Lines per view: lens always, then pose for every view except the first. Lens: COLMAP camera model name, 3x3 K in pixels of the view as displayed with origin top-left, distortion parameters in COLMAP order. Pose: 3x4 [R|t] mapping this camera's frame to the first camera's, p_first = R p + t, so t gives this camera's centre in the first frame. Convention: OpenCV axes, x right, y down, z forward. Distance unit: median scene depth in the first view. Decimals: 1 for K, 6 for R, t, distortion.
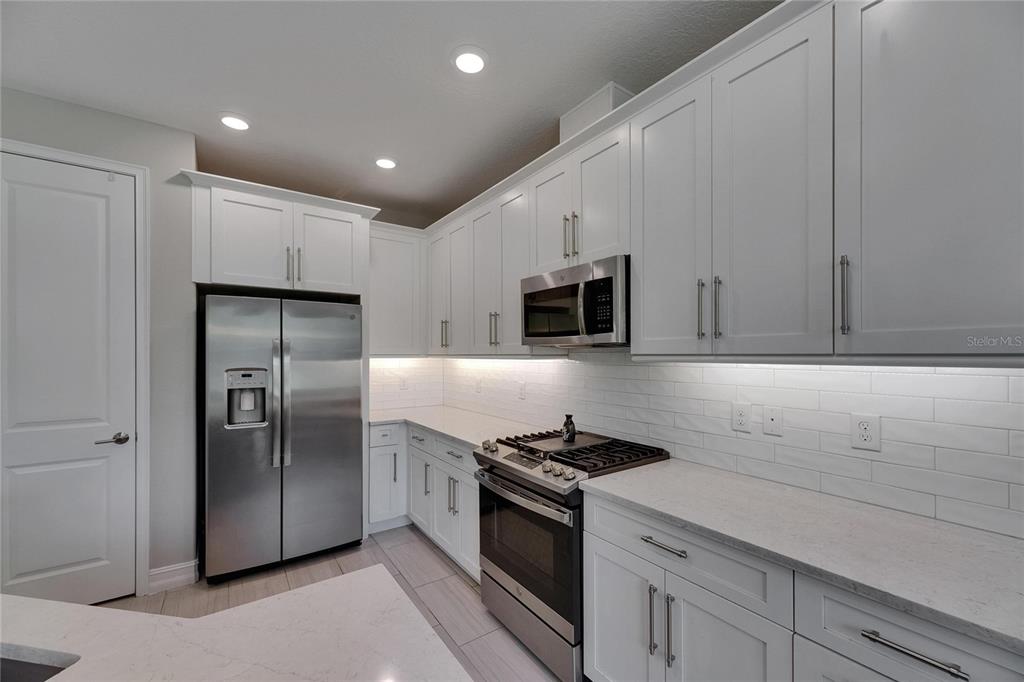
lens RADIAL K [[411.4, 0, 515.3], [0, 411.4, 355.0], [0, 0, 1]] dist [0.012643, -0.001379]
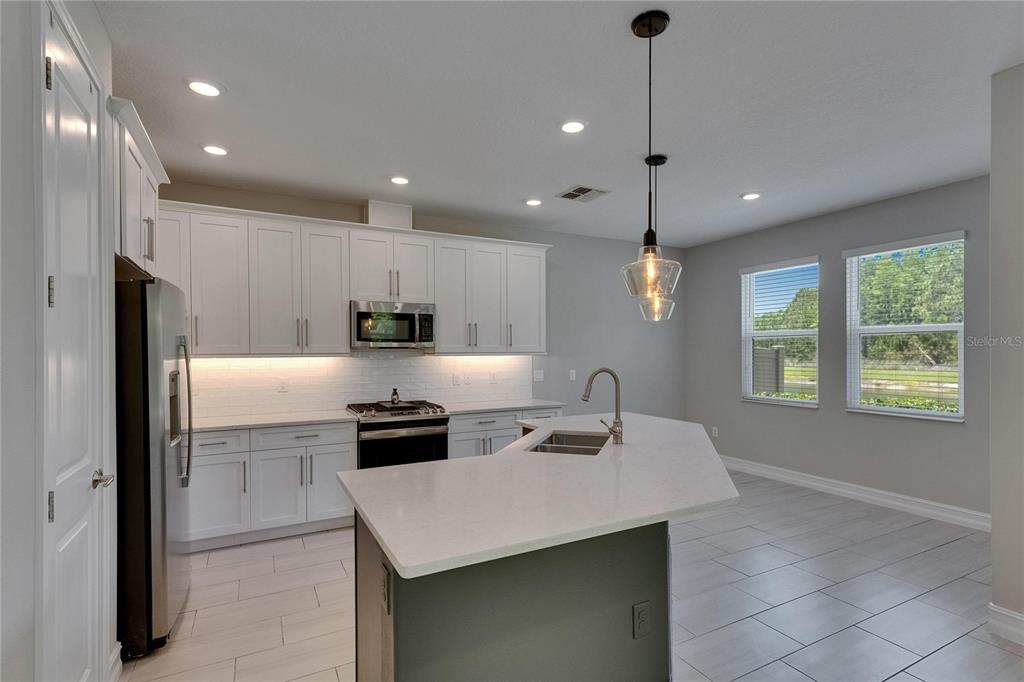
lens RADIAL K [[491.1, 0, 509.5], [0, 491.1, 357.2], [0, 0, 1]] dist [0.002959, 0.000849]
pose [[0.142788, -0.008423, 0.989717, -1.611526], [0.009080, 0.999933, 0.007200, 0.005350], [-0.989712, 0.007958, 0.142855, 0.214392]]
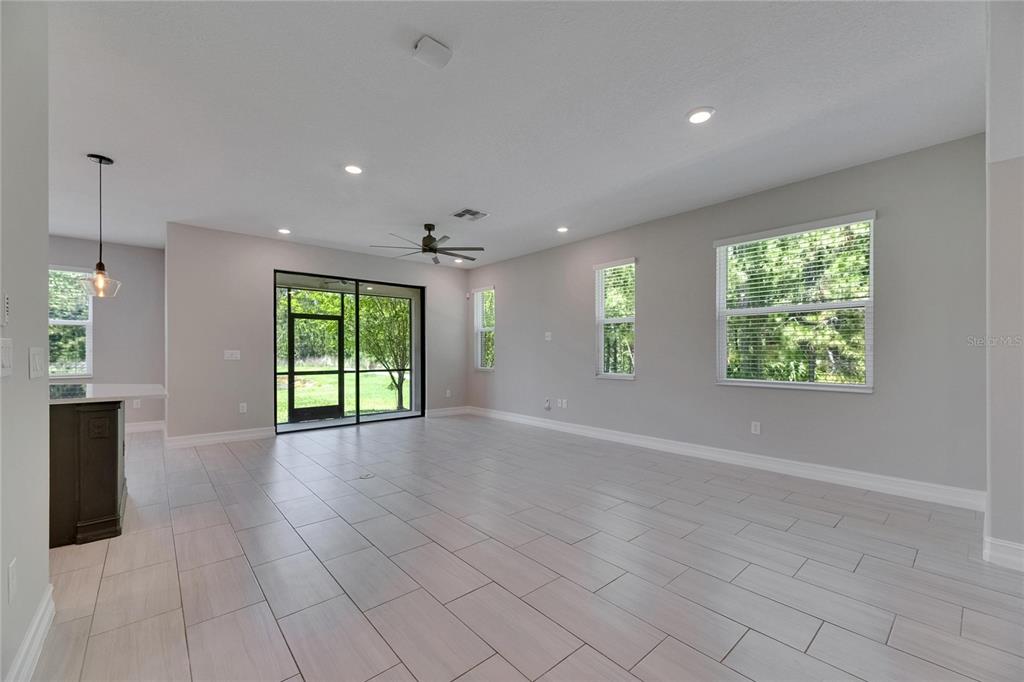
lens RADIAL K [[411.4, 0, 515.3], [0, 411.4, 352.5], [0, 0, 1]] dist [0.012643, -0.001379]
pose [[-0.994481, 0.001861, -0.104898, -1.983191], [0.001436, 0.999990, 0.004135, 0.093428], [0.104905, 0.003962, -0.994474, 1.630976]]
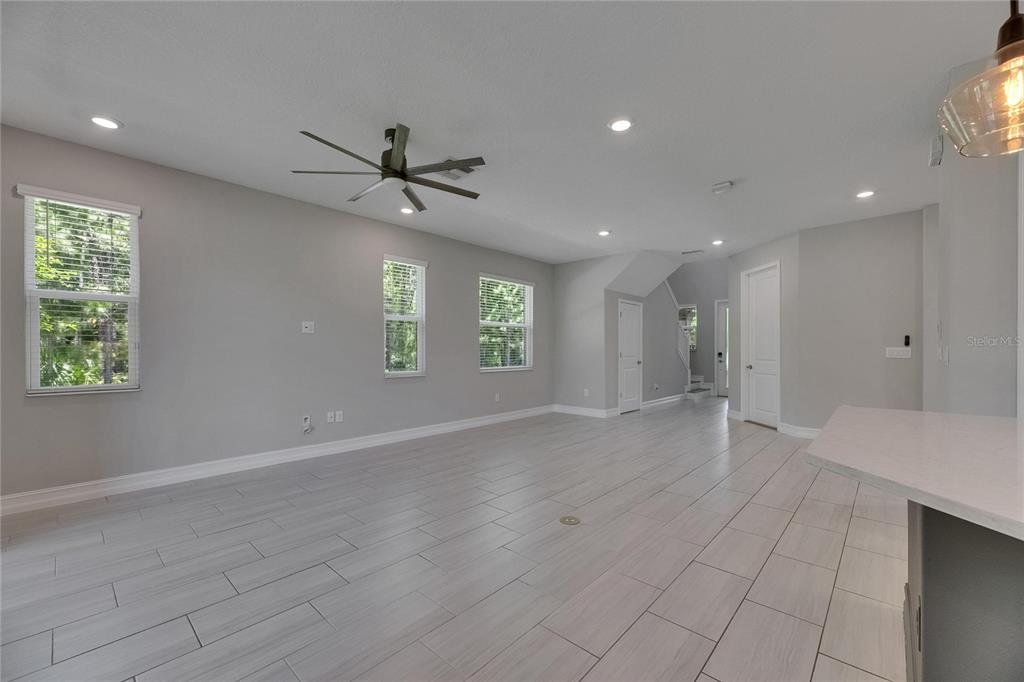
lens RADIAL K [[411.4, 0, 513.5], [0, 411.4, 349.4], [0, 0, 1]] dist [0.012643, -0.001379]
pose [[0.208849, -0.000458, -0.977948, -0.477341], [-0.003700, 0.999992, -0.001259, 0.099345], [0.977941, 0.003881, 0.208846, -0.427735]]
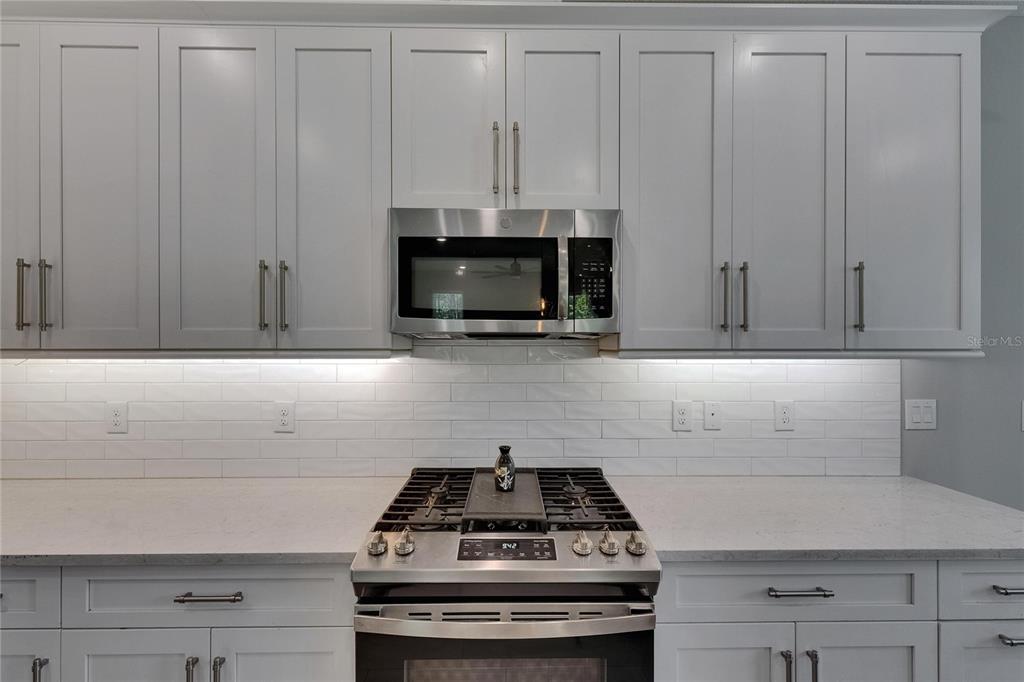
lens RADIAL K [[449.5, 0, 514.6], [0, 449.5, 342.3], [0, 0, 1]] dist [0.019292, -0.002341]
pose [[0.557298, 0.012800, 0.830214, -0.377655], [0.000578, 0.999875, -0.015805, -0.000717], [-0.830313, 0.009288, 0.557220, 0.542929]]
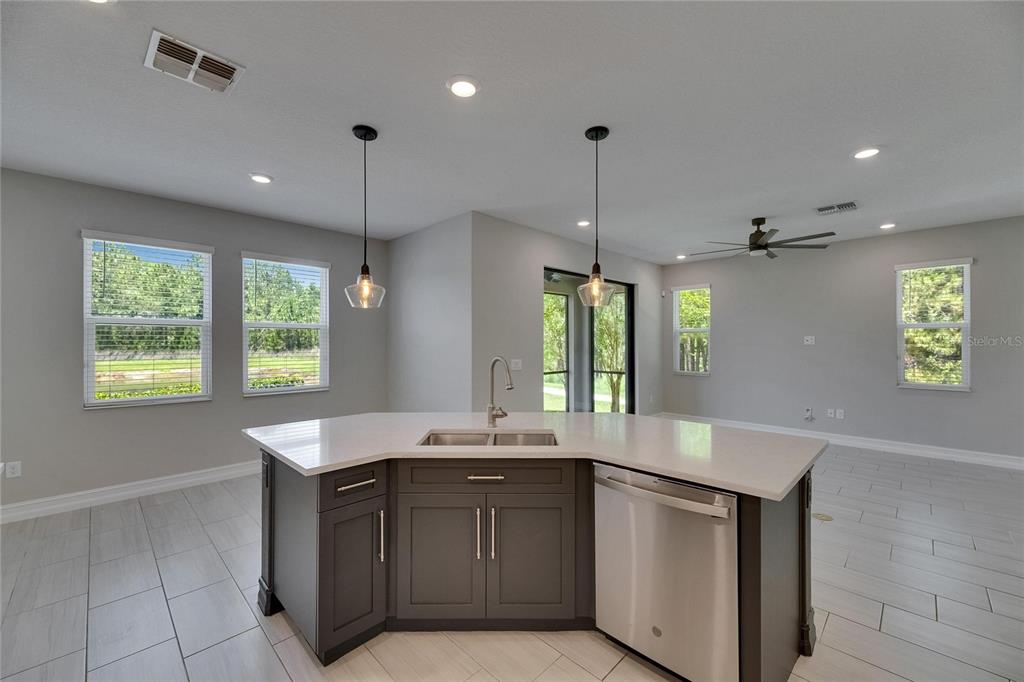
lens RADIAL K [[411.4, 0, 510.5], [0, 411.4, 342.1], [0, 0, 1]] dist [0.012643, -0.001379]
pose [[-0.985118, 0.001387, -0.171876, -0.326164], [0.000747, 0.999993, 0.003784, 0.000632], [0.171880, 0.003599, -0.985111, 1.147287]]
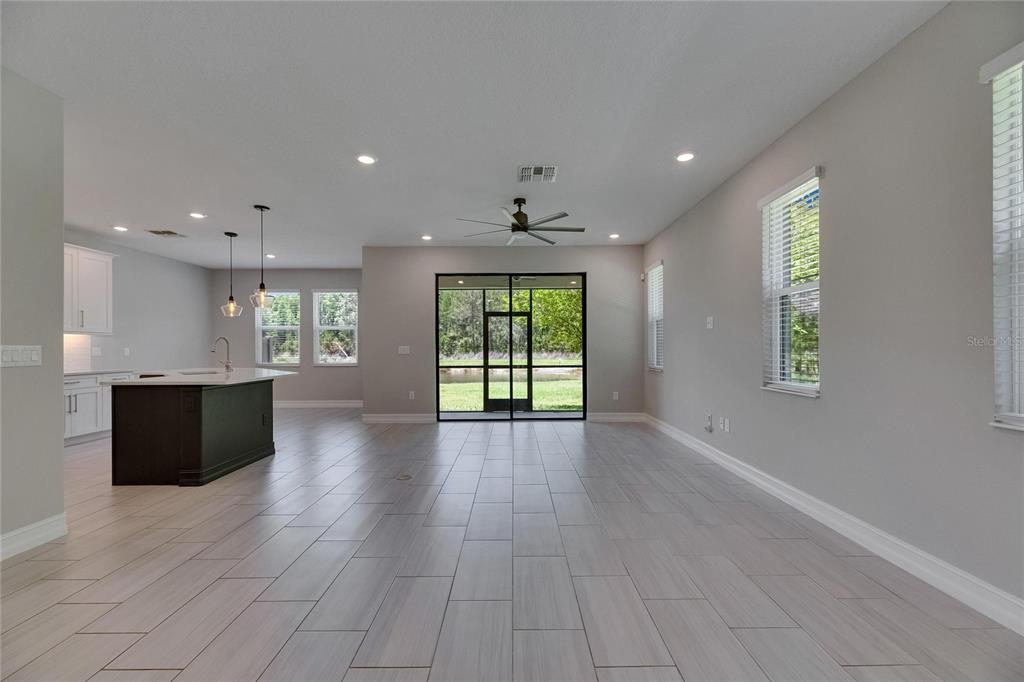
lens RADIAL K [[411.4, 0, 514.7], [0, 411.4, 348.9], [0, 0, 1]] dist [0.012643, -0.001379]
pose [[-0.816381, 0.003859, 0.577501, -2.800865], [0.008021, 0.999957, 0.004656, 0.099686], [-0.577459, 0.008433, -0.816376, 0.985030]]
